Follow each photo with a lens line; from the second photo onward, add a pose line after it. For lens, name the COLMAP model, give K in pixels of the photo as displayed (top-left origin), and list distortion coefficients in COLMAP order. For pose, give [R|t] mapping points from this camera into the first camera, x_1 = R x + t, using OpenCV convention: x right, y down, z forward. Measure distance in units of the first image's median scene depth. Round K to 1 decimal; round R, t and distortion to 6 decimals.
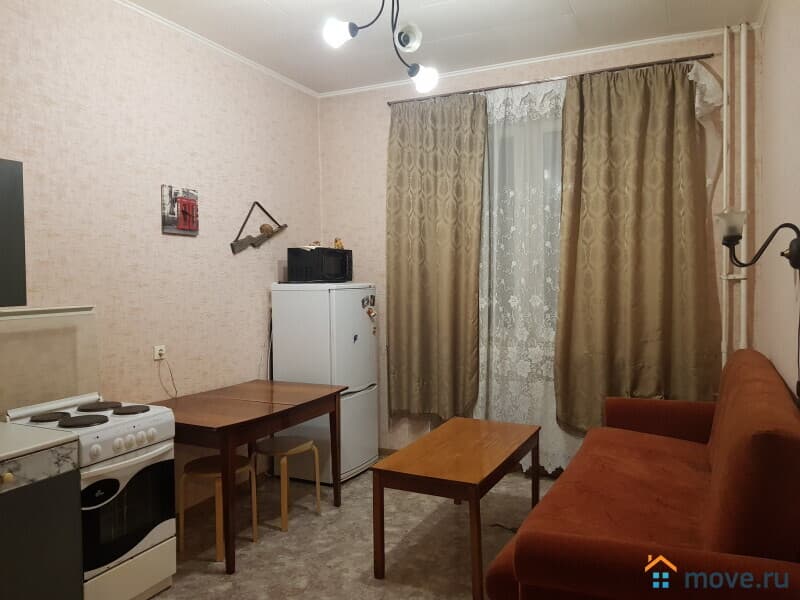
lens RADIAL K [[593.2, 0, 400.0], [0, 593.2, 299.8], [0, 0, 1]] dist [-0.055188, 0.000826]
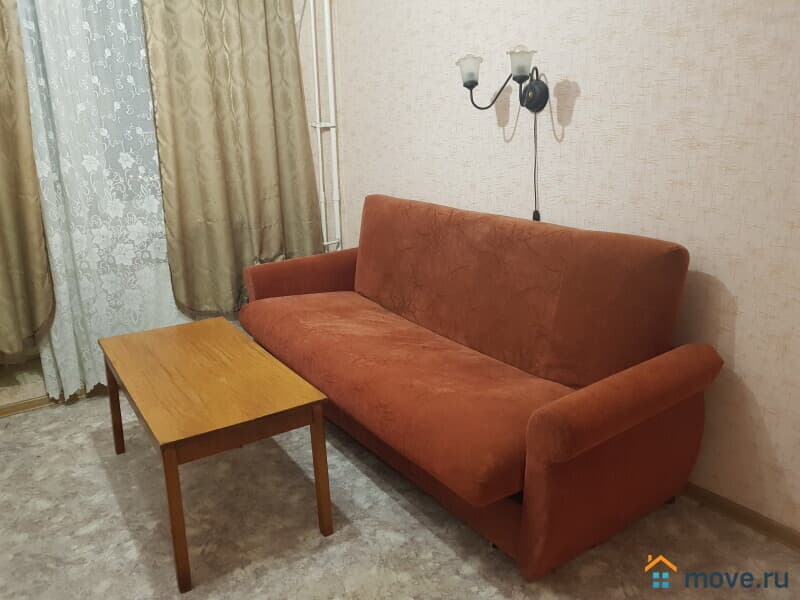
lens RADIAL K [[593.2, 0, 413.1], [0, 593.2, 317.6], [0, 0, 1]] dist [-0.055188, 0.000826]
pose [[0.478952, -0.265972, 0.836579, -0.266839], [0.039893, 0.958606, 0.281928, -0.000920], [-0.876934, -0.101656, 0.469737, 0.339825]]
